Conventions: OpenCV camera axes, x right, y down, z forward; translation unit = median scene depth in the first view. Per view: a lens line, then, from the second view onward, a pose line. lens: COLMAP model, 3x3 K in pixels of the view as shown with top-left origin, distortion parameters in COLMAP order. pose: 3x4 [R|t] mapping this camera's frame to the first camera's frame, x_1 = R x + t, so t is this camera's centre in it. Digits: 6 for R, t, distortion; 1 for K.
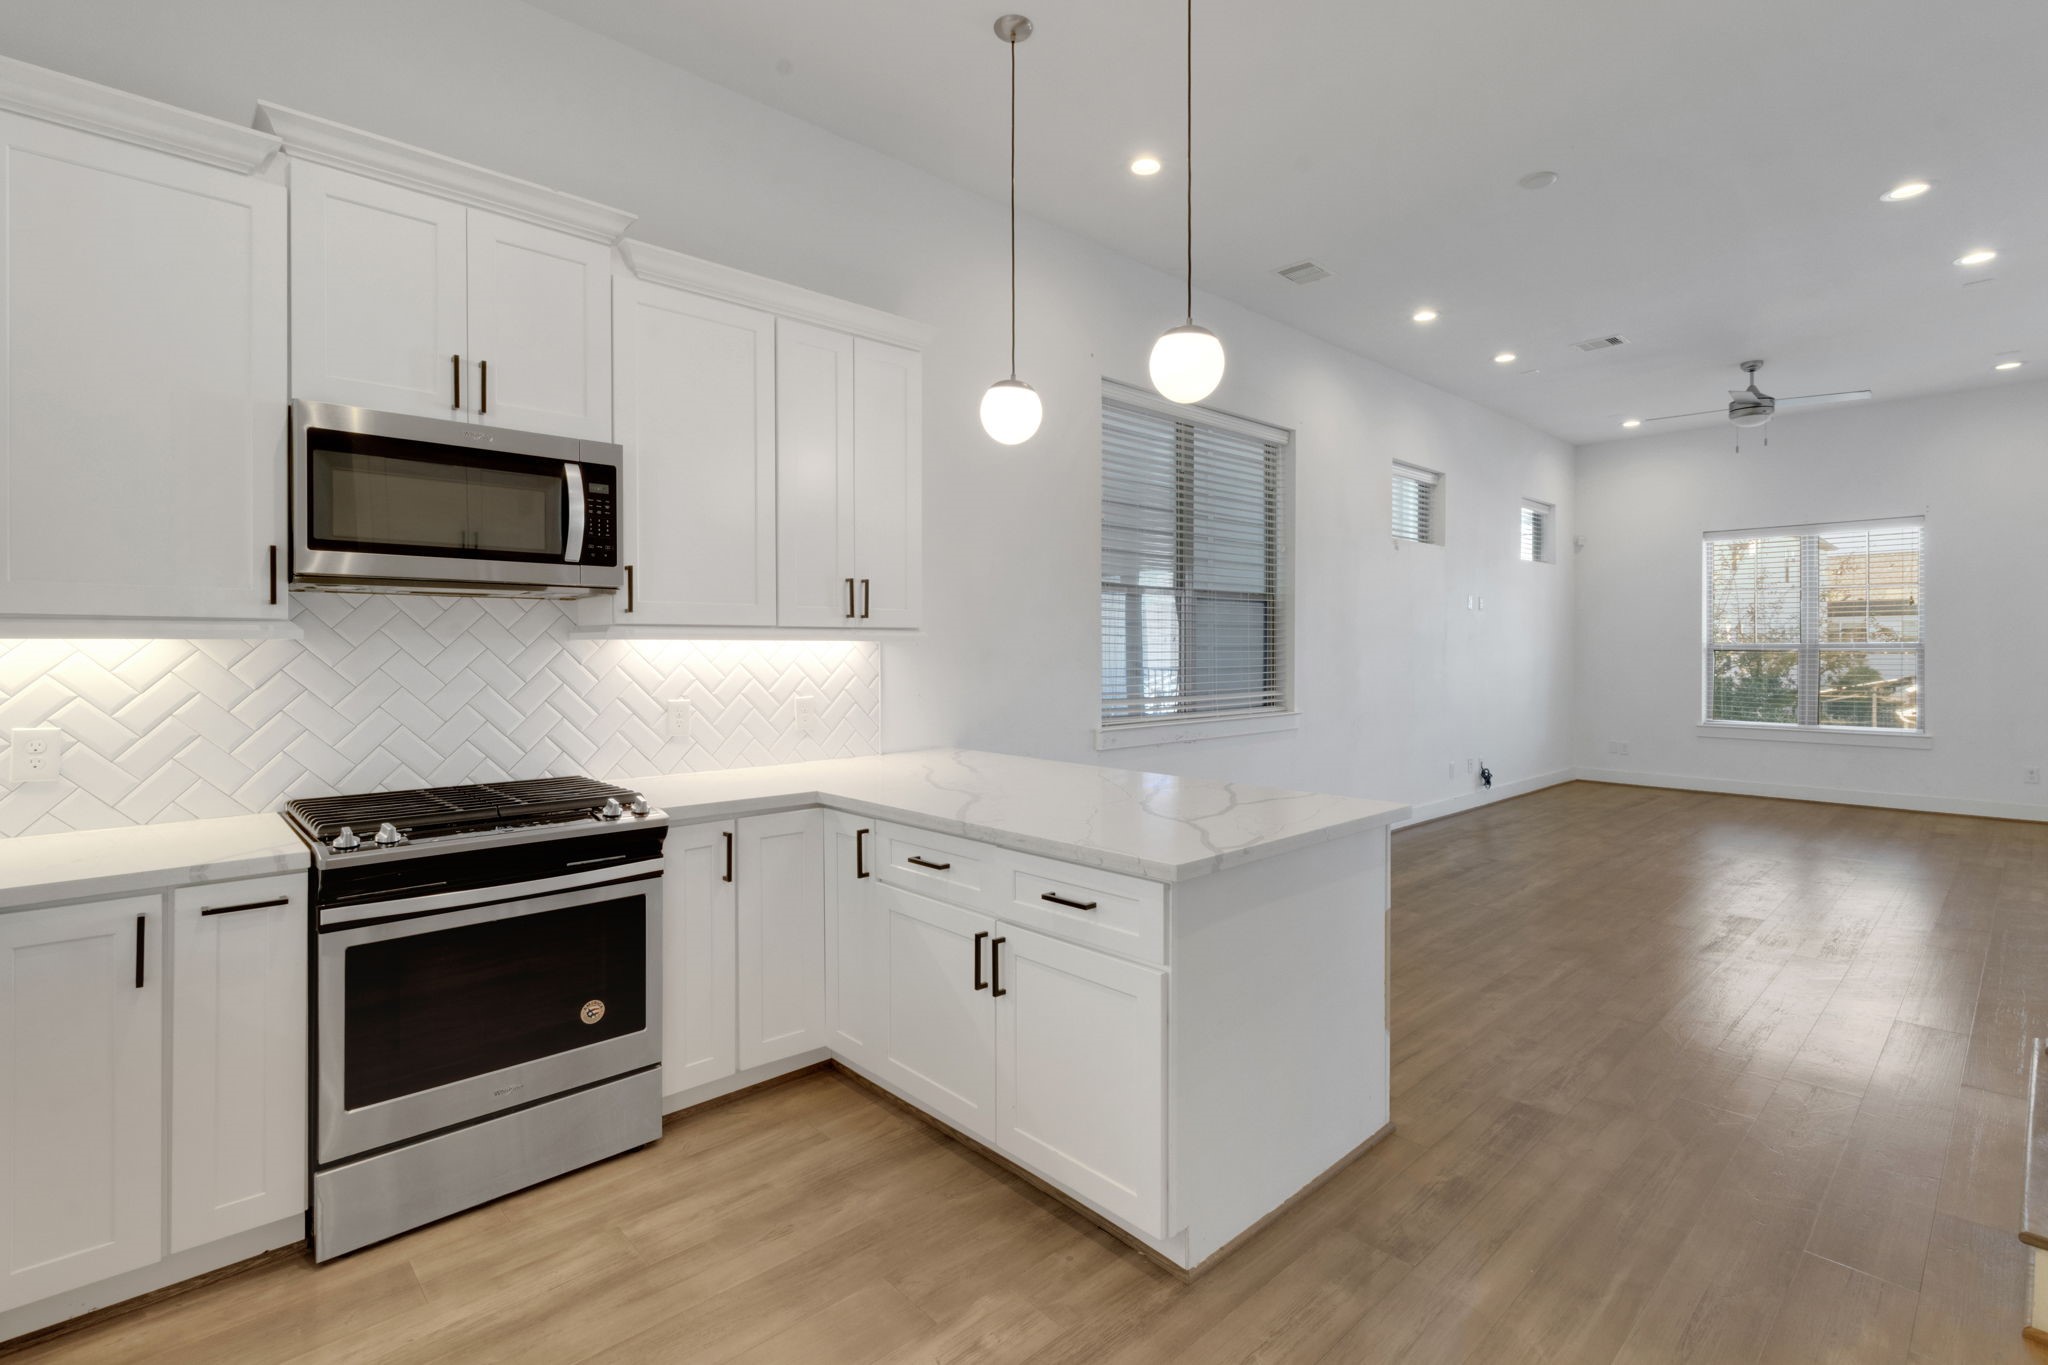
lens RADIAL K [[943.8, 0, 1027.2], [0, 943.8, 648.8], [0, 0, 1]] dist [-0.000704, 0.000142]
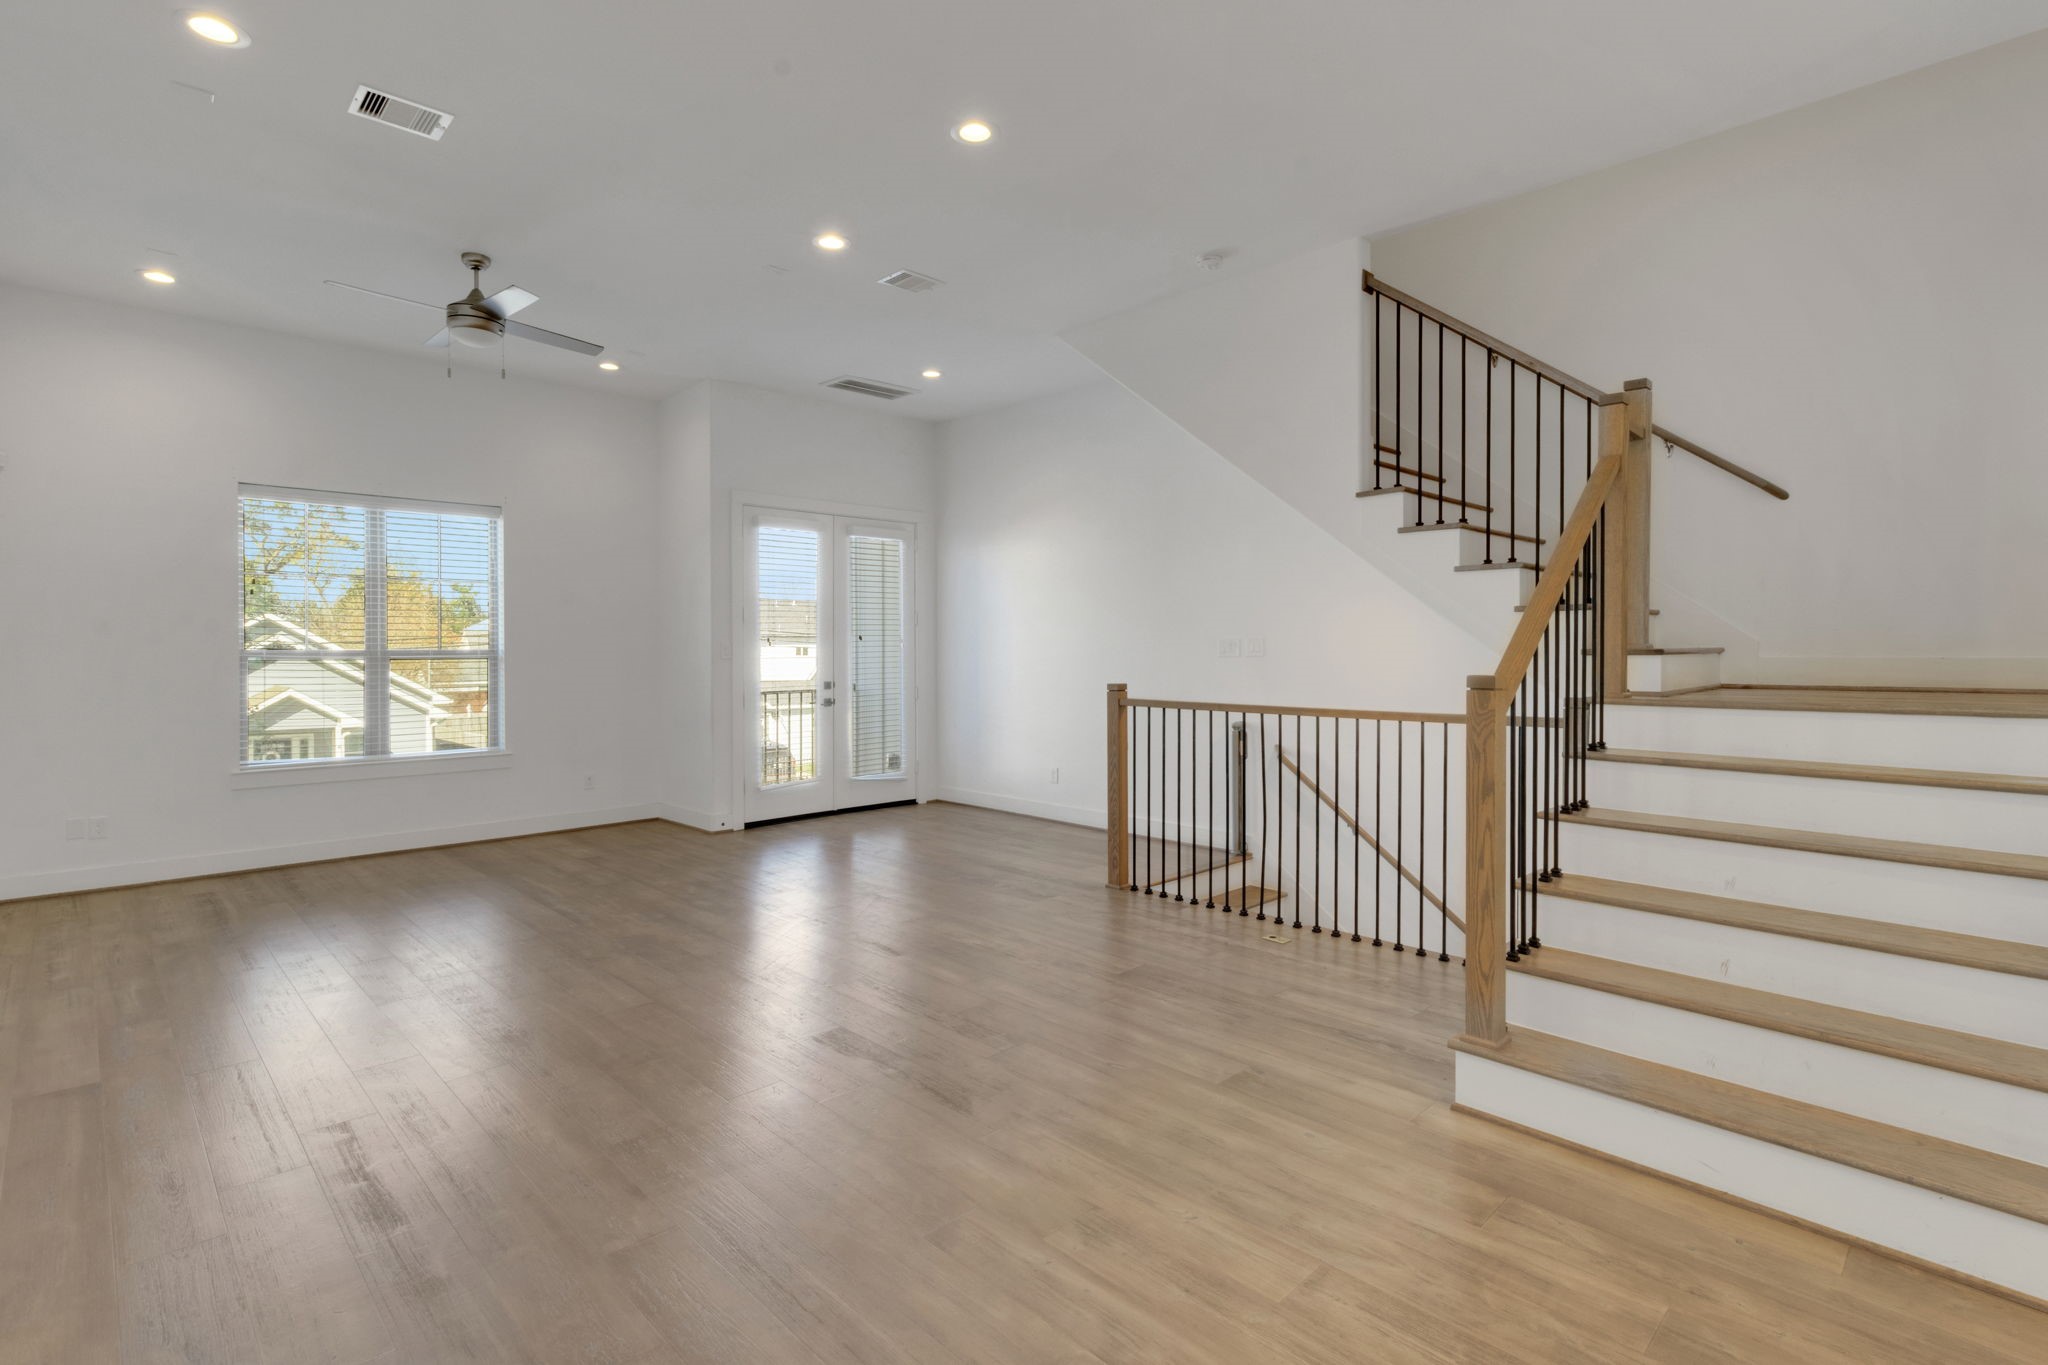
lens RADIAL K [[974.1, 0, 1041.9], [0, 974.1, 663.8], [0, 0, 1]] dist [0.000606, 0.000520]
pose [[-0.029563, -0.011183, 0.999500, 0.014932], [0.002178, 0.999934, 0.011253, -0.003041], [-0.999561, 0.002510, -0.029537, 0.597086]]
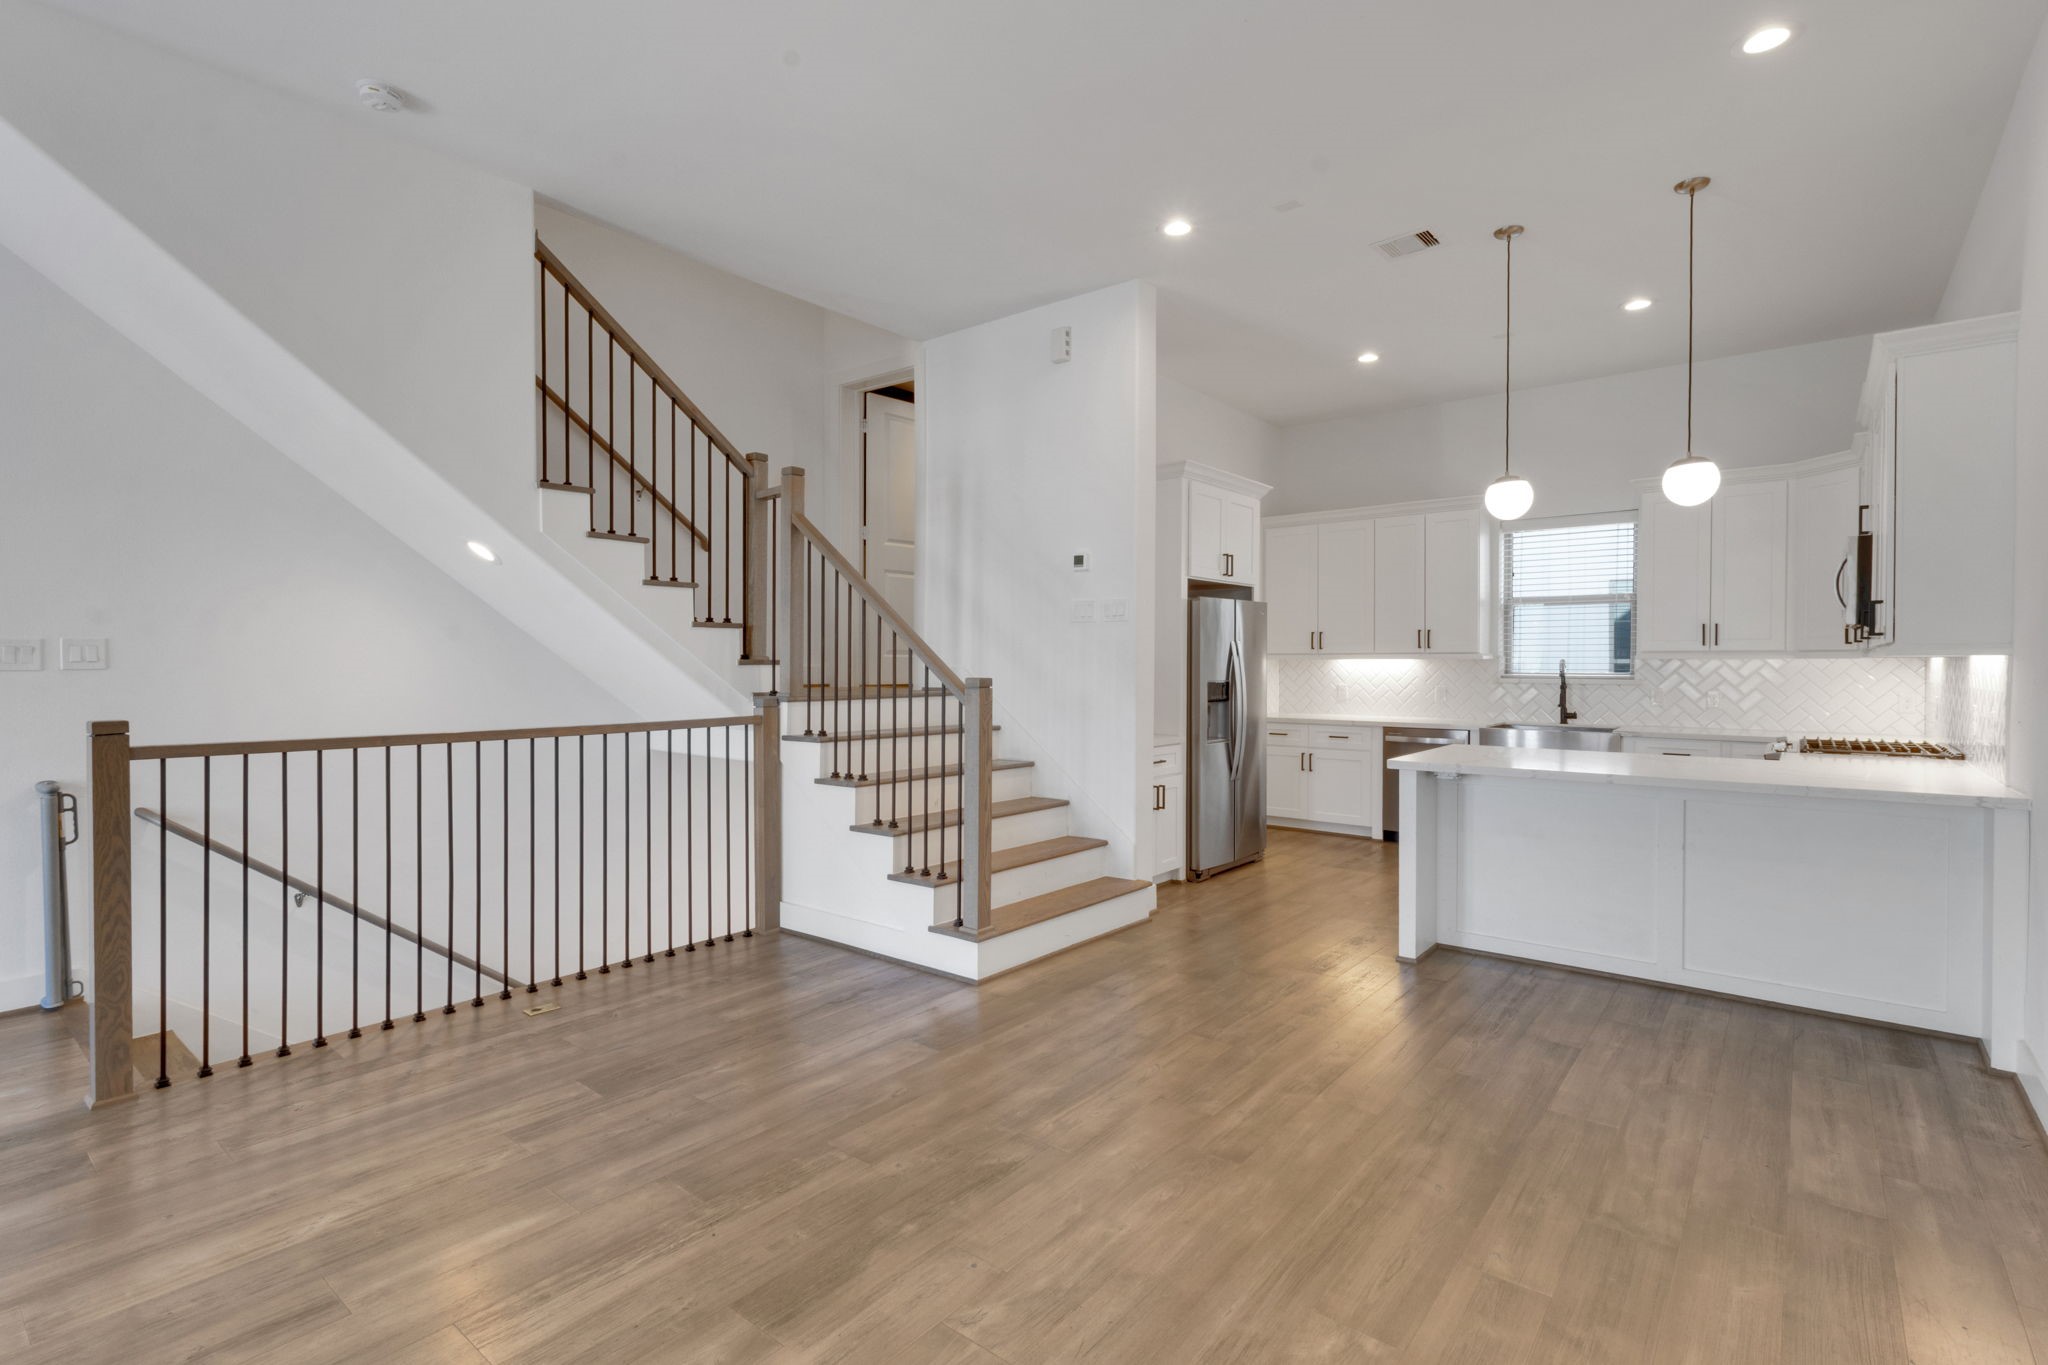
lens RADIAL K [[958.7, 0, 1018.2], [0, 958.7, 645.6], [0, 0, 1]] dist [0.000913, 0.000235]
pose [[-0.991595, -0.000186, -0.129382, 0.487908], [0.001798, 0.999883, -0.015217, -0.003962], [0.129369, -0.015322, -0.991478, 1.001524]]
